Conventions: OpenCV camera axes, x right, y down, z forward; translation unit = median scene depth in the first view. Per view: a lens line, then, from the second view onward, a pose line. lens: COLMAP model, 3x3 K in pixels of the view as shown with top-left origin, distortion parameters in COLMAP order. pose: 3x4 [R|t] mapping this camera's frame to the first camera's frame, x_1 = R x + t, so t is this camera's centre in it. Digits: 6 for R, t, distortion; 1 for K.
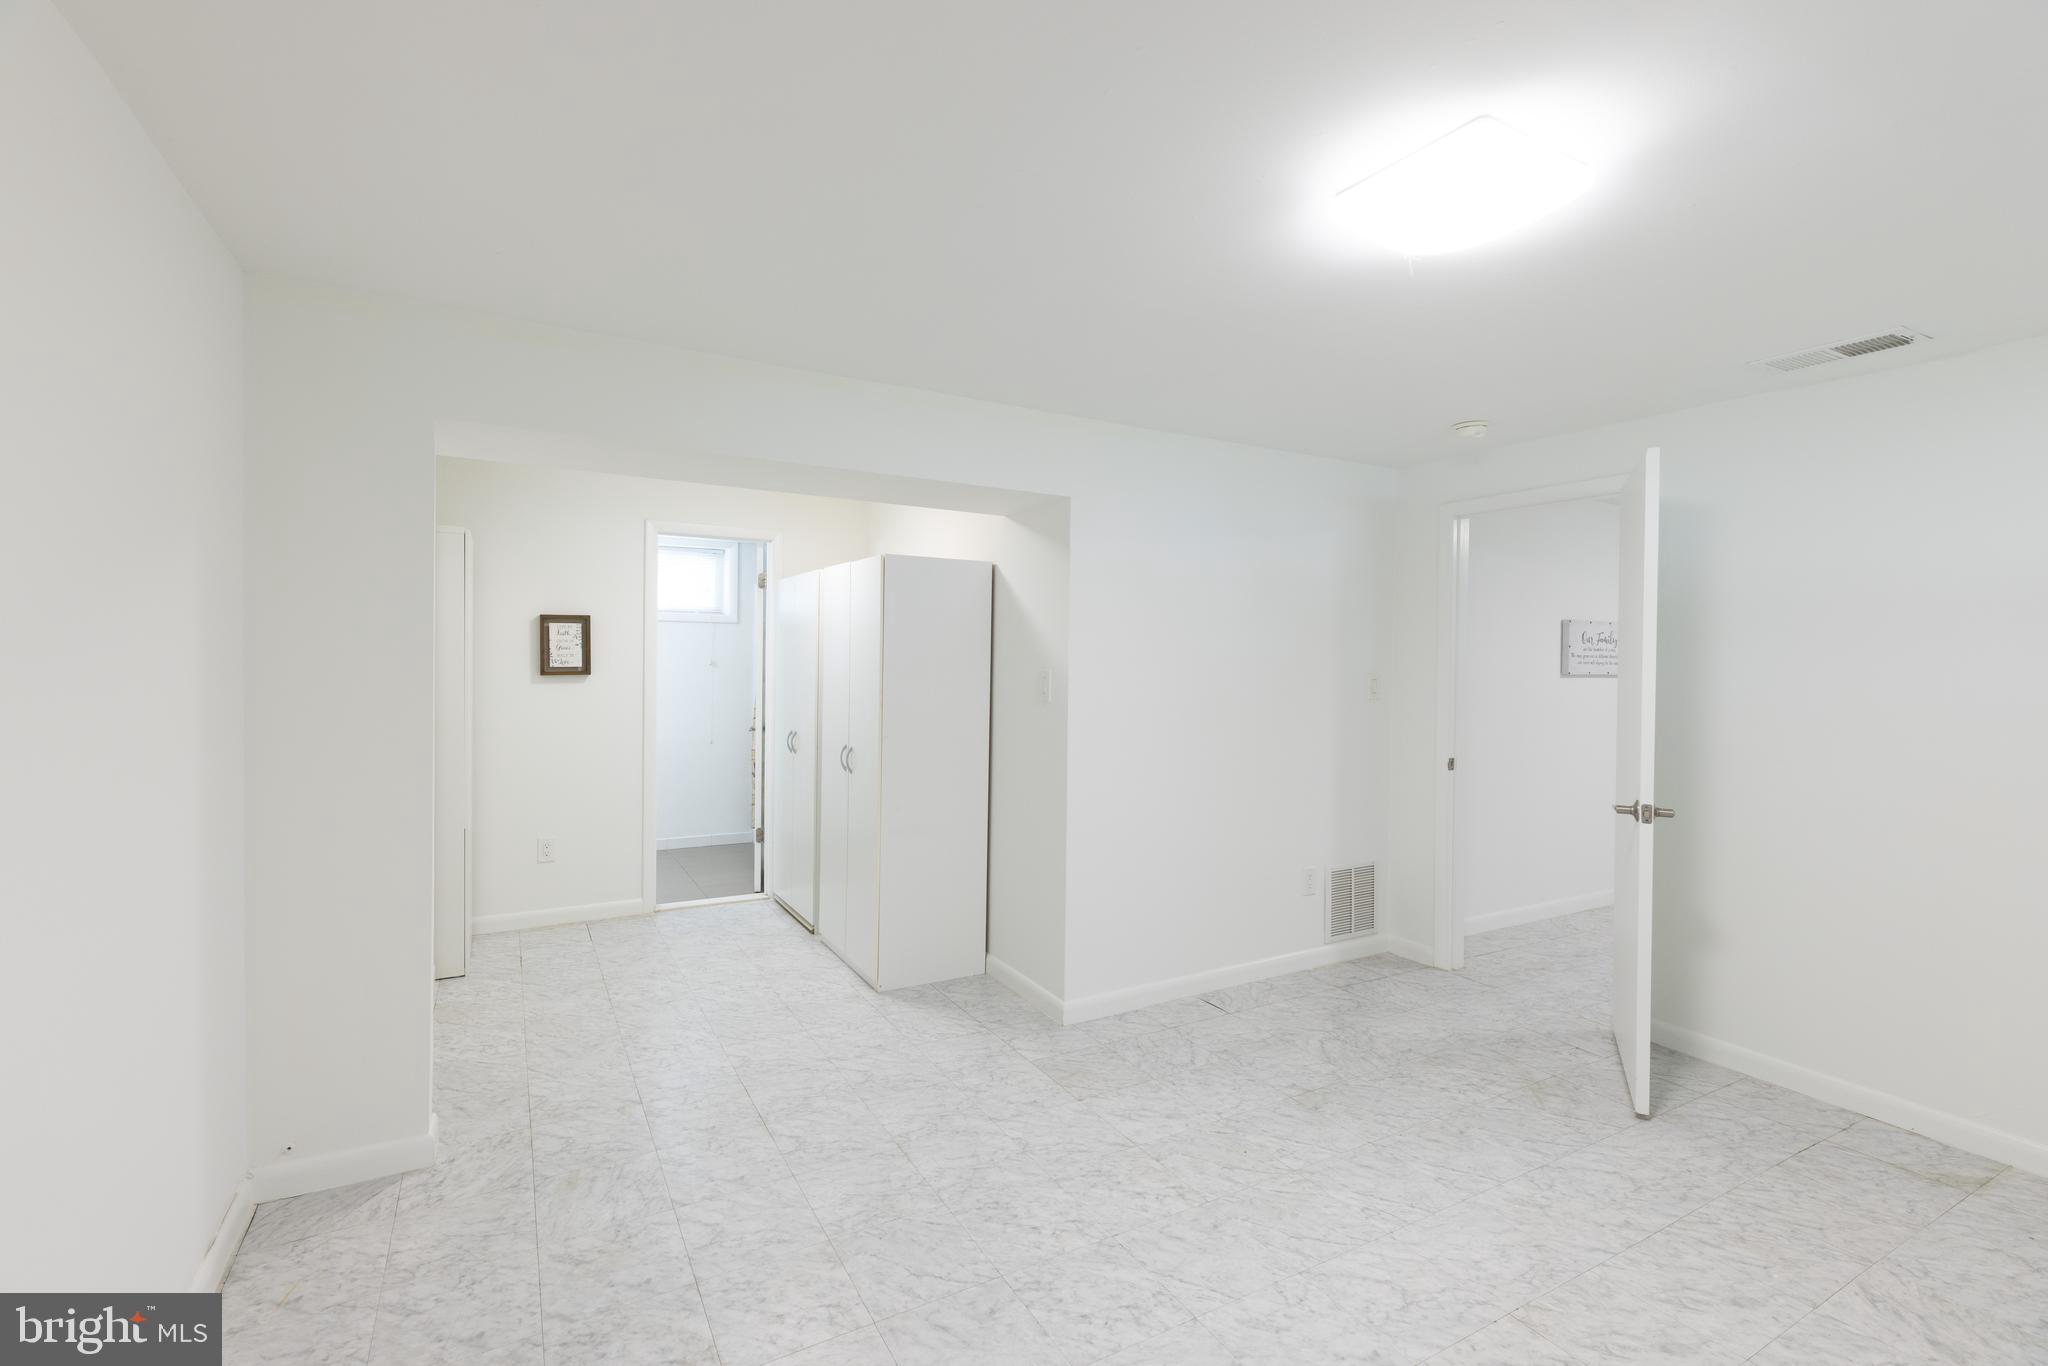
lens RADIAL K [[912.0, 0, 1011.6], [0, 912.0, 676.4], [0, 0, 1]] dist [0.003662, -0.000552]
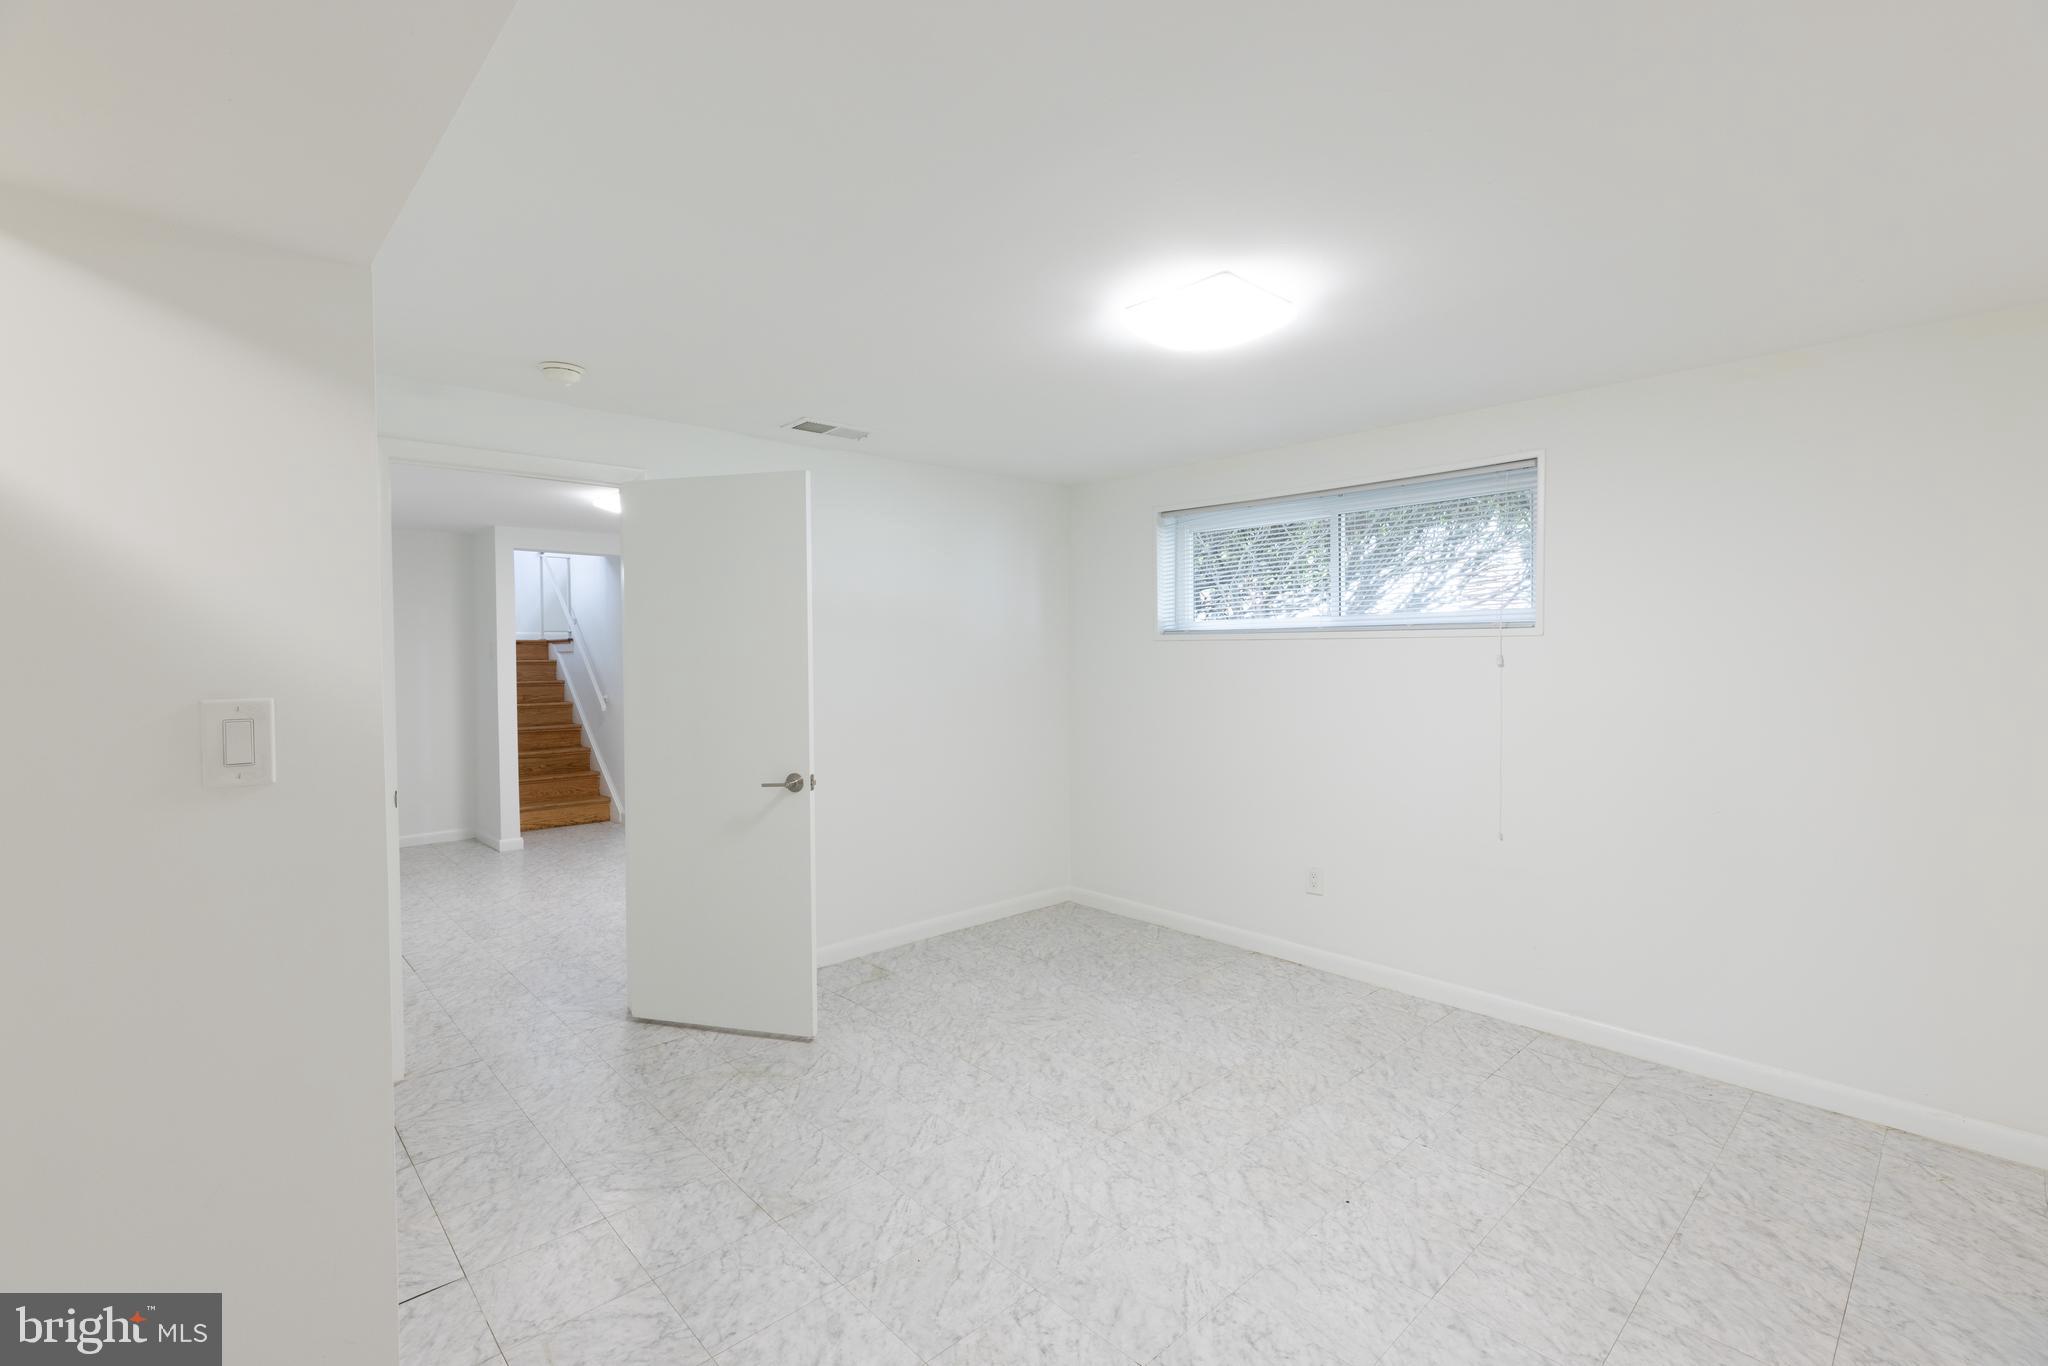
lens RADIAL K [[912.0, 0, 1007.9], [0, 912.0, 675.3], [0, 0, 1]] dist [0.003662, -0.000552]
pose [[-0.232783, -0.037440, 0.971808, -0.528518], [0.026717, 0.998635, 0.044873, -0.034759], [-0.972162, 0.036409, -0.231465, 1.078591]]
